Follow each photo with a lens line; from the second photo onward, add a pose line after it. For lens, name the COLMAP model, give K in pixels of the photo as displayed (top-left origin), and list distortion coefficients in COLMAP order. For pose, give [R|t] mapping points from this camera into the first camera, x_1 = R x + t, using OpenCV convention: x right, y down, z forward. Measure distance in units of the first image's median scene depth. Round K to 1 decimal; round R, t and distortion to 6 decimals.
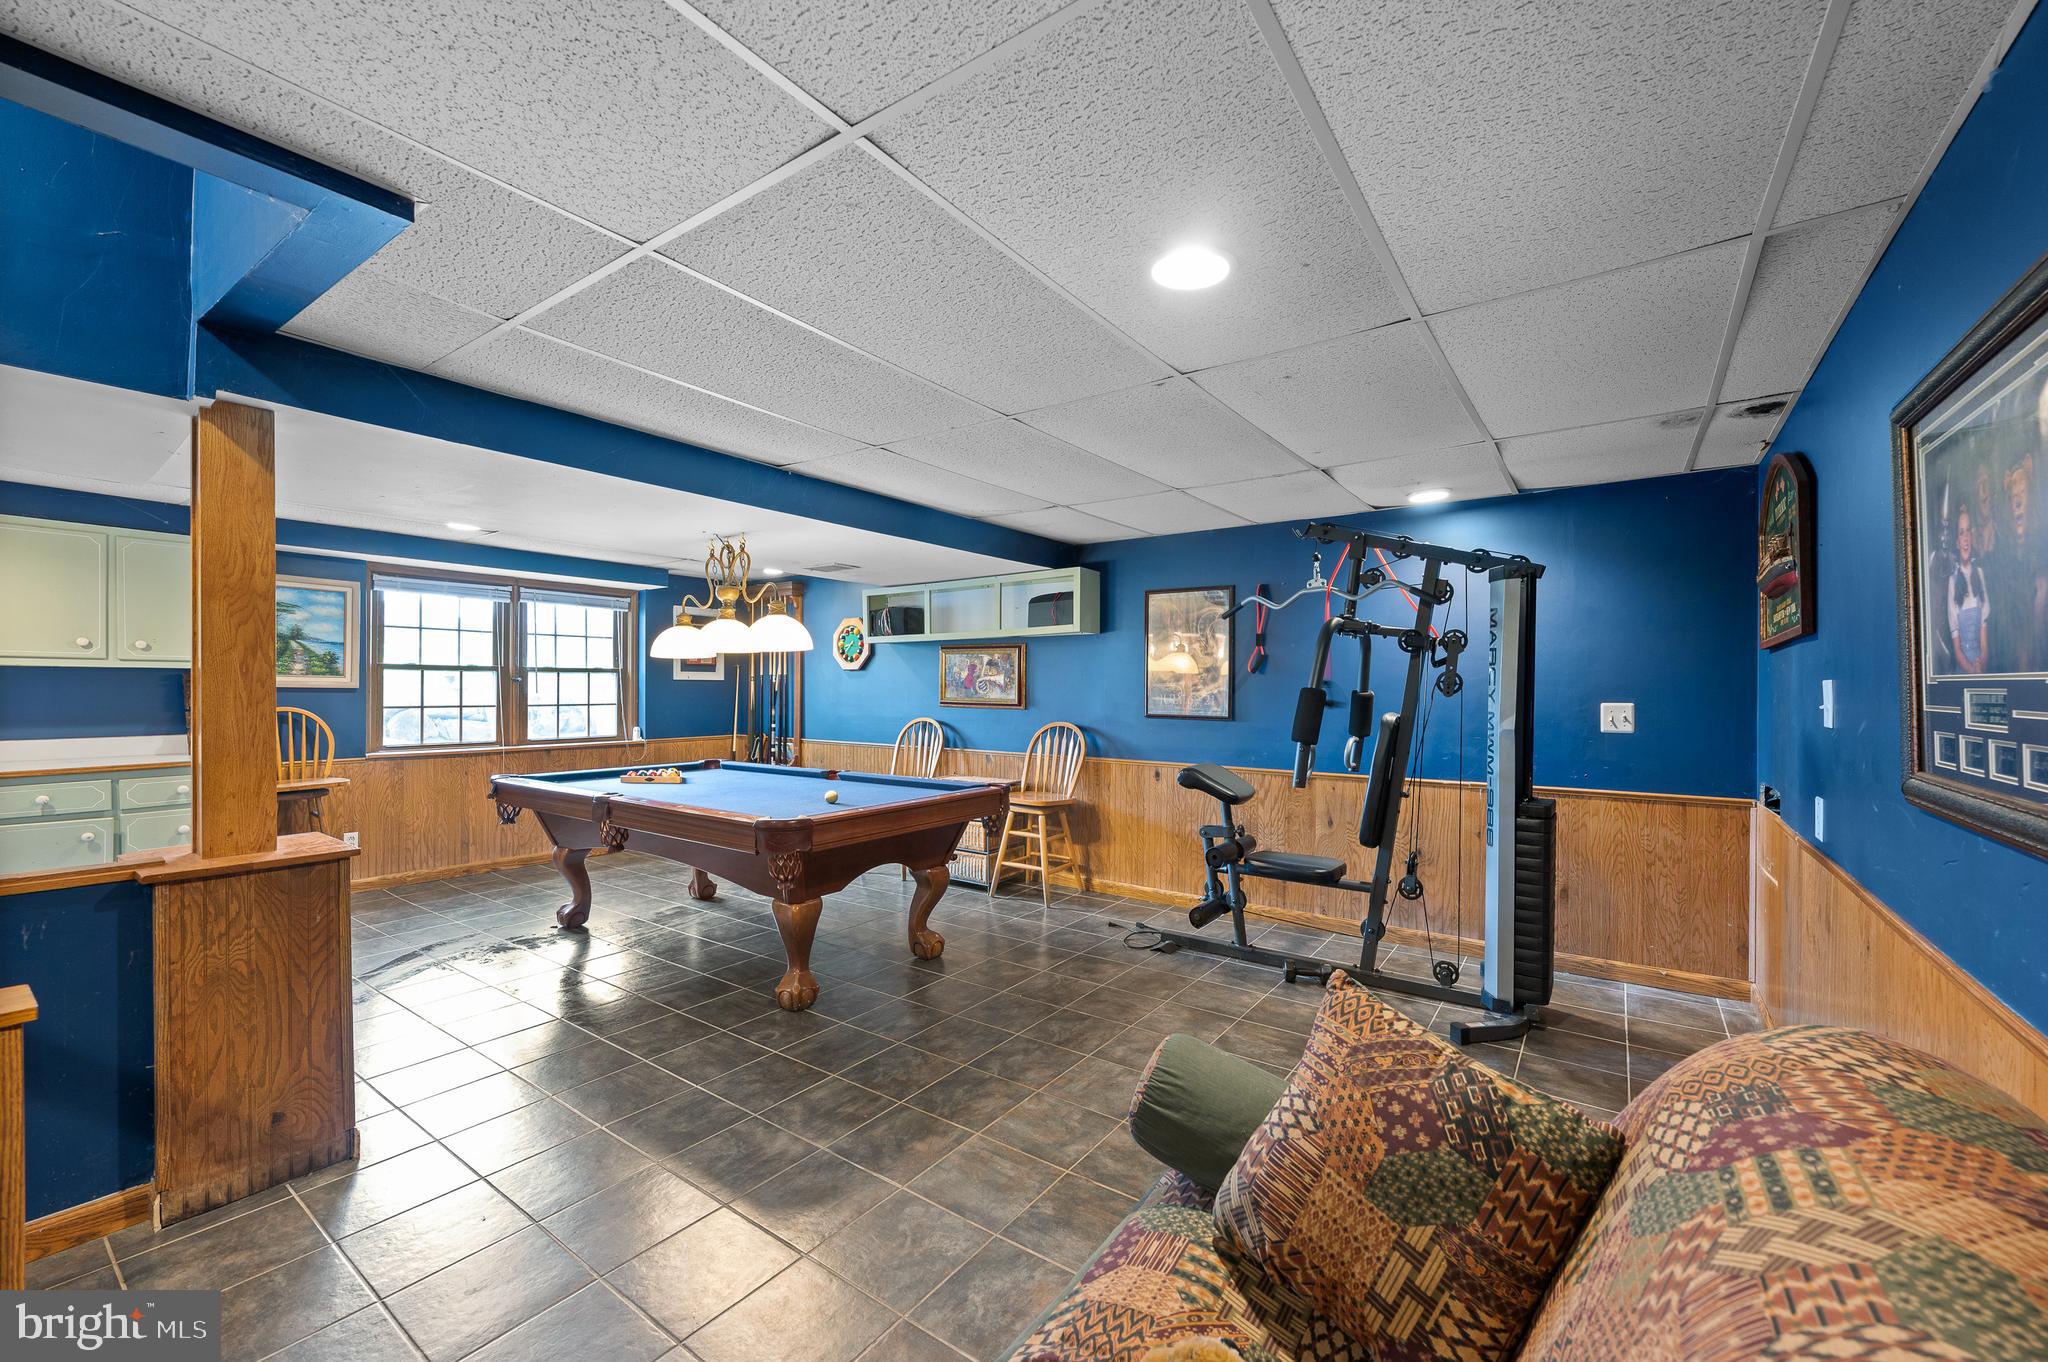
lens RADIAL K [[808.3, 0, 1031.0], [0, 808.3, 687.7], [0, 0, 1]] dist [0.001697, 0.000254]
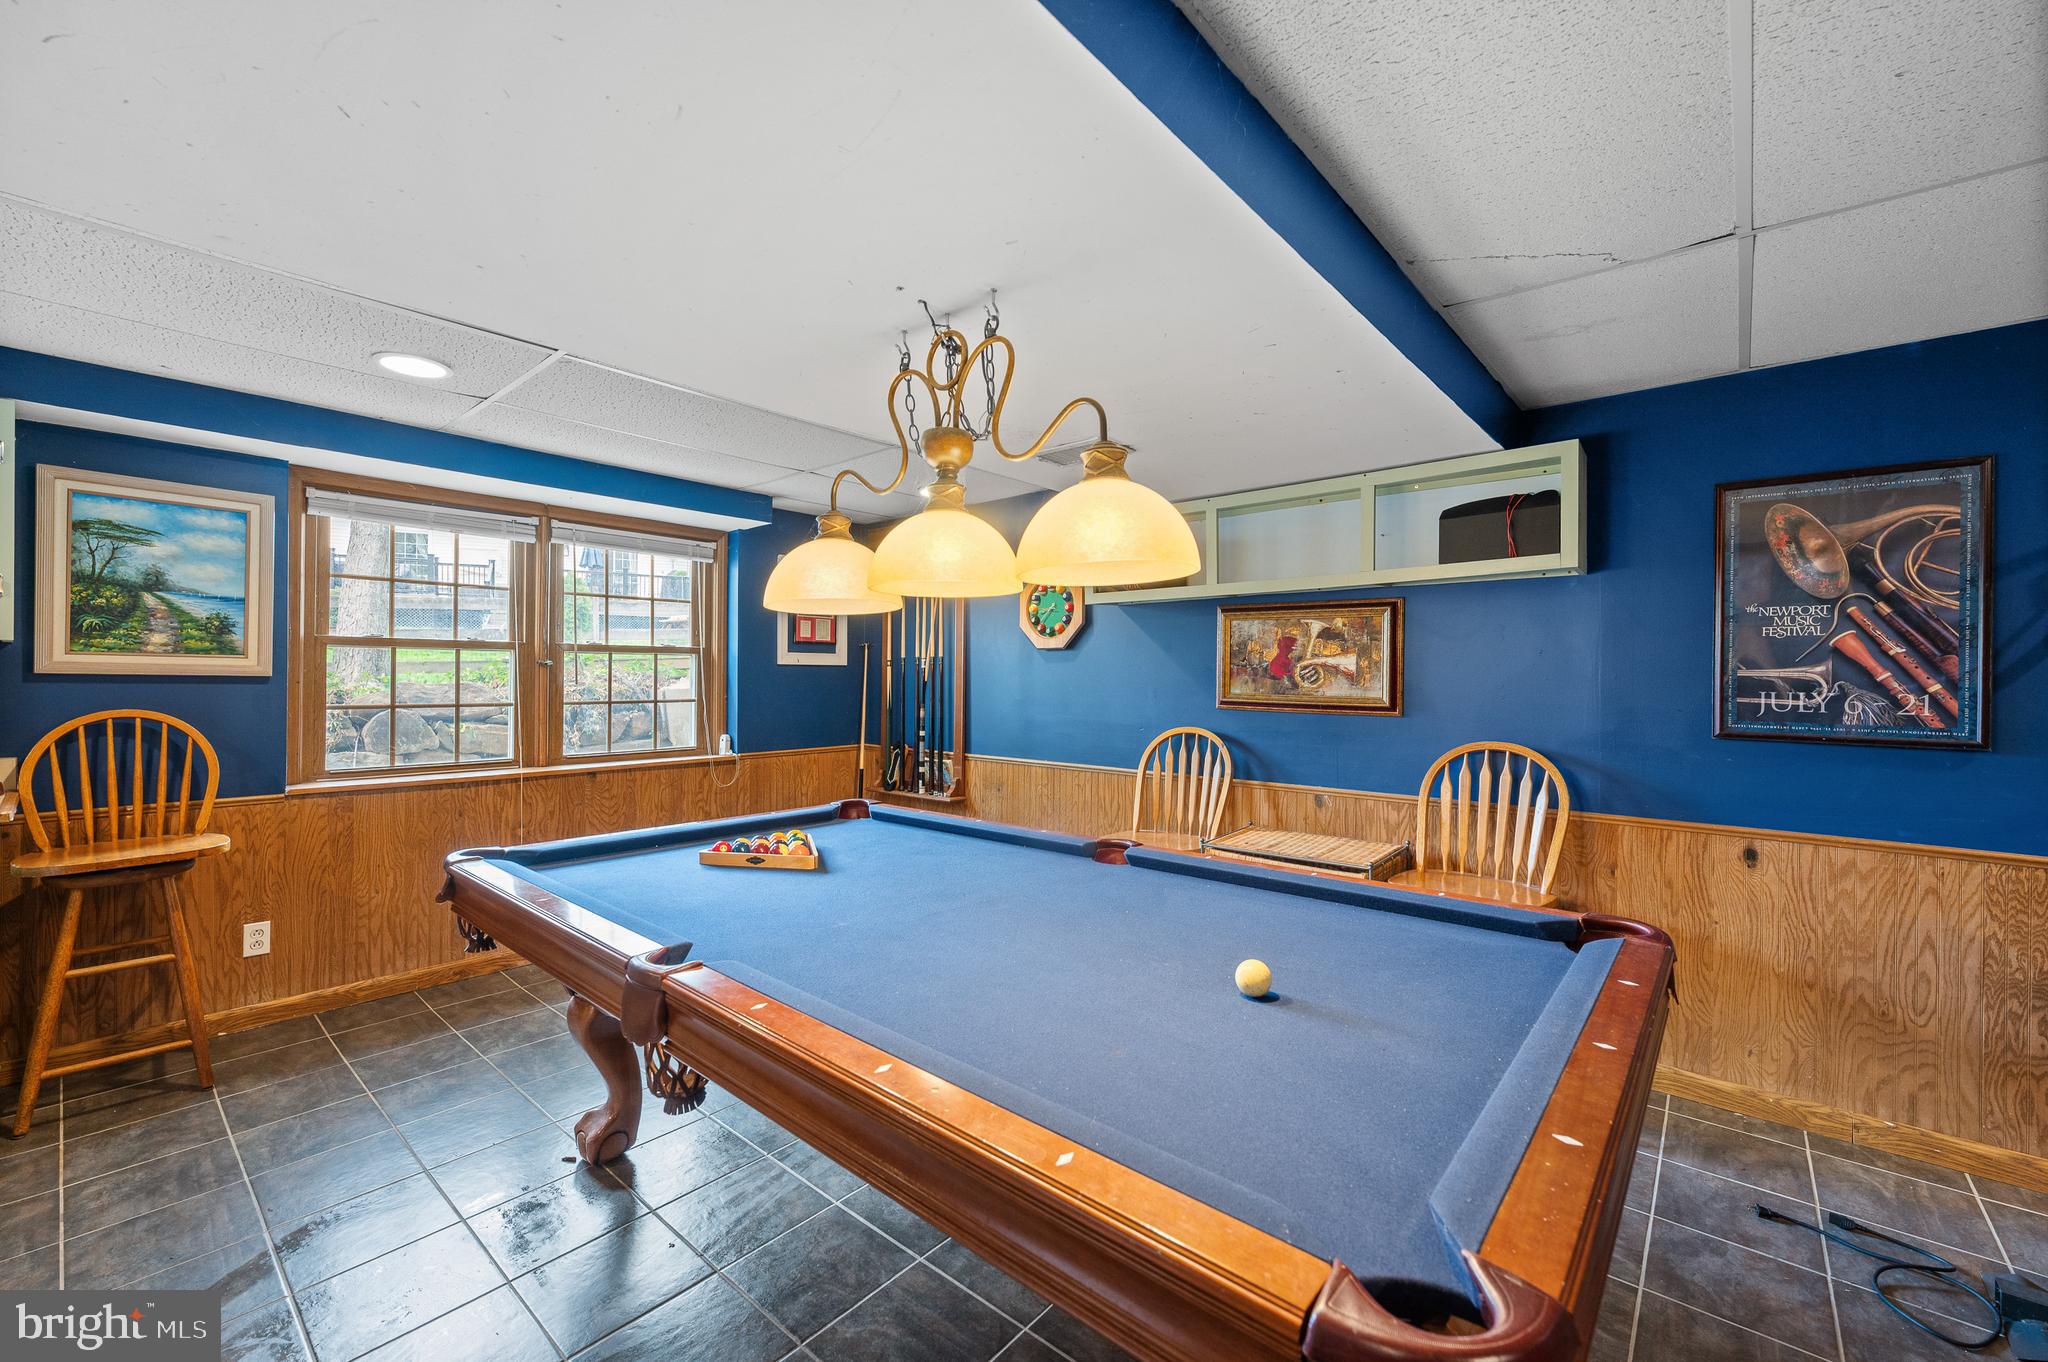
lens RADIAL K [[824.4, 0, 1043.8], [0, 824.4, 674.1], [0, 0, 1]] dist [0.000016, 0.000088]
pose [[0.996921, 0.001543, -0.078400, -0.212485], [-0.001766, 0.999995, -0.002784, -0.000374], [0.078396, 0.002914, 0.996918, 0.422684]]
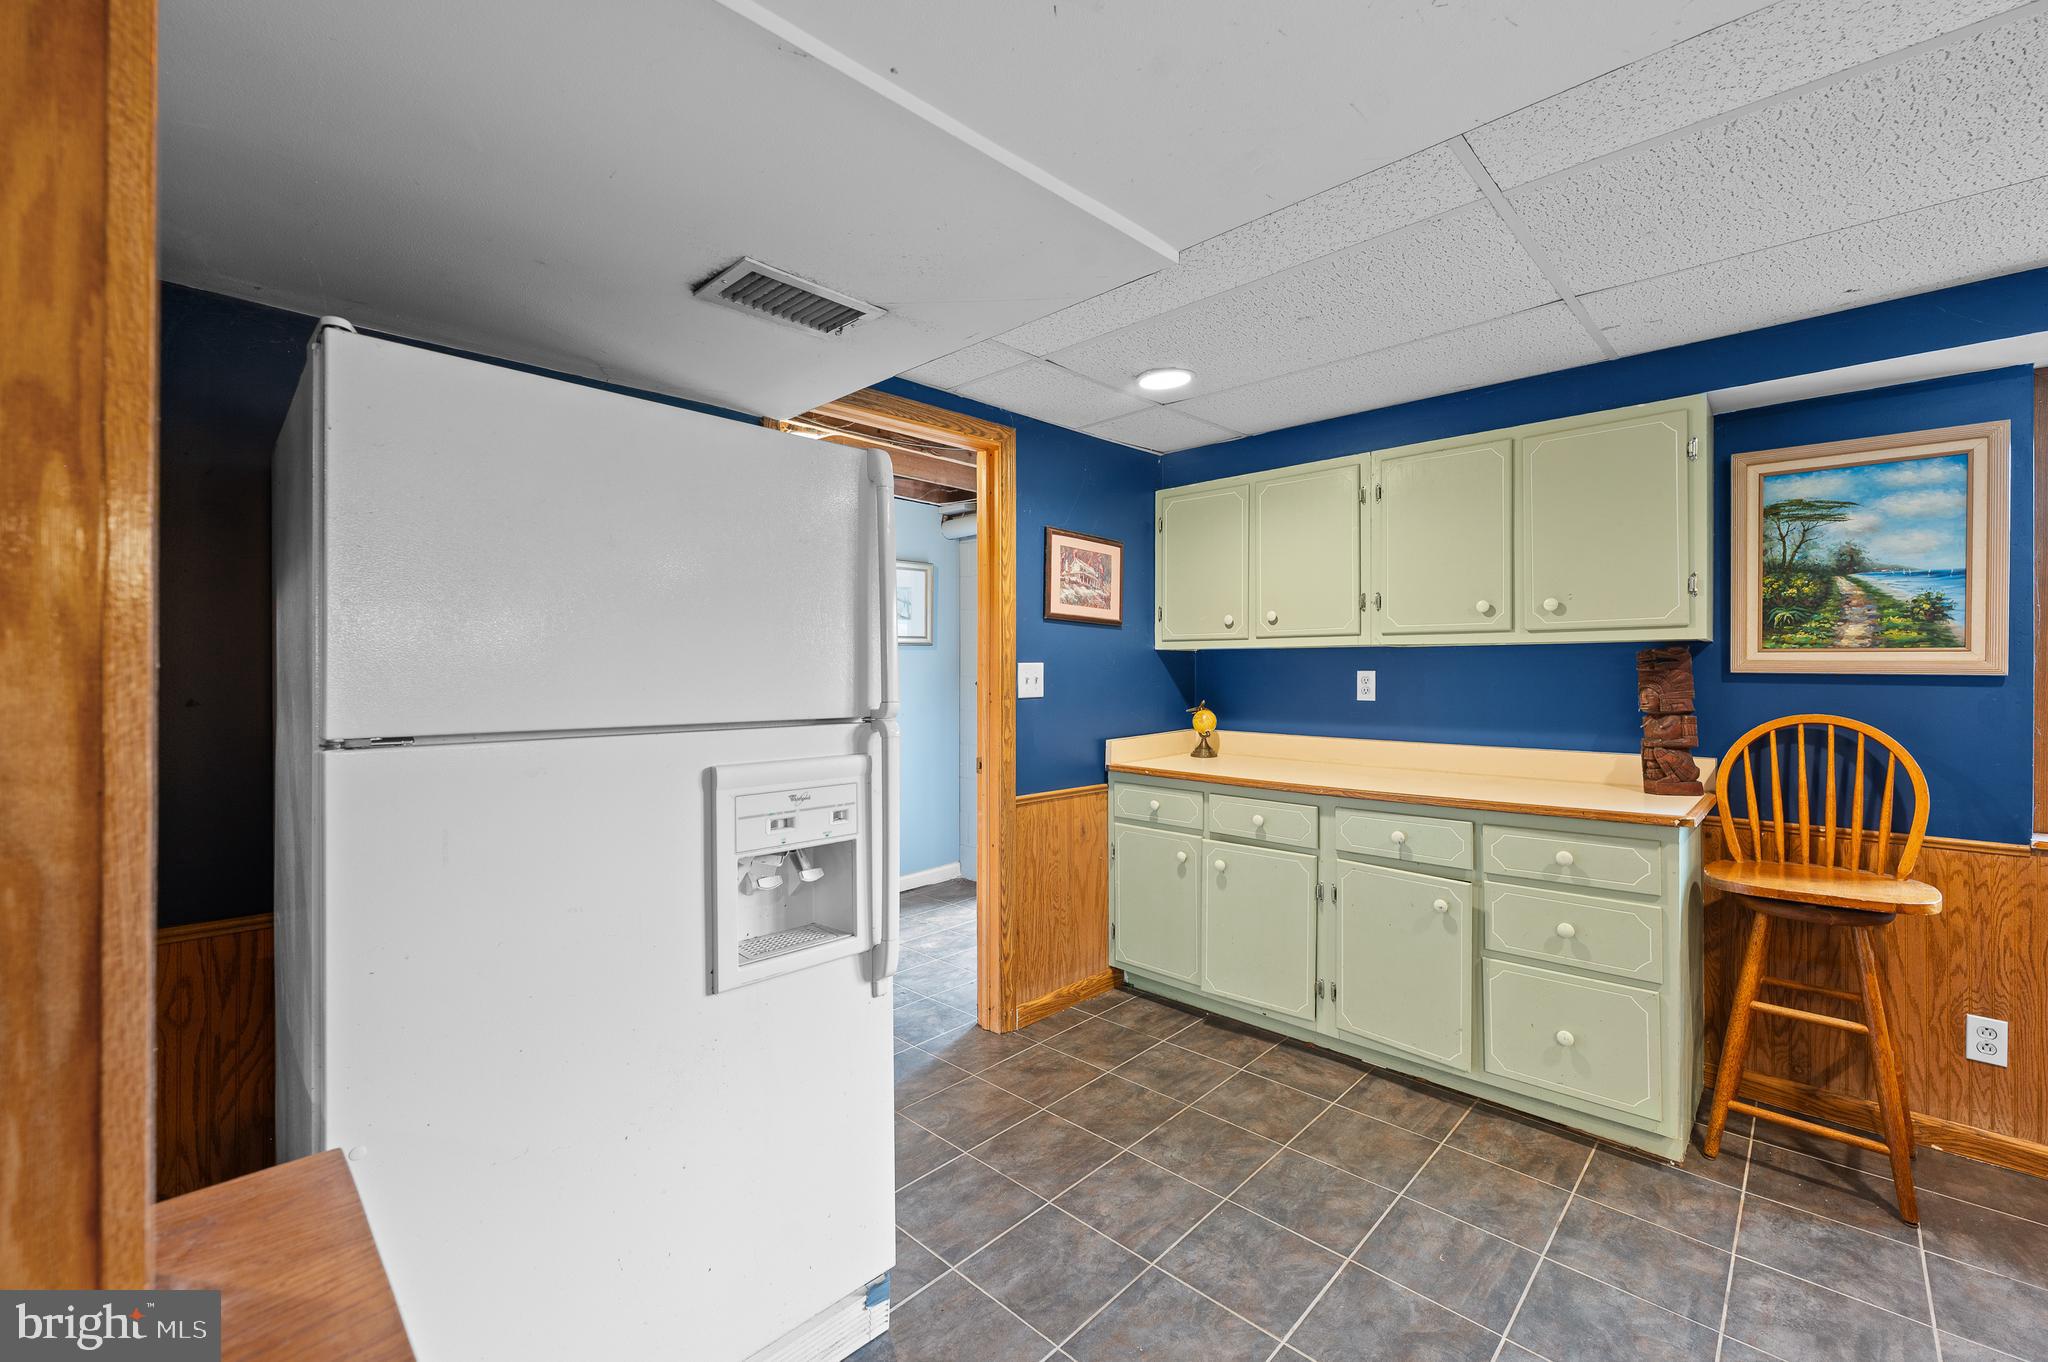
lens RADIAL K [[824.4, 0, 1043.8], [0, 824.4, 674.1], [0, 0, 1]] dist [0.000016, 0.000088]
pose [[-0.140251, -0.001268, -0.990115, -0.324622], [-0.000186, 0.999999, -0.001254, 0.000281], [0.990116, 0.000009, -0.140252, 0.539273]]
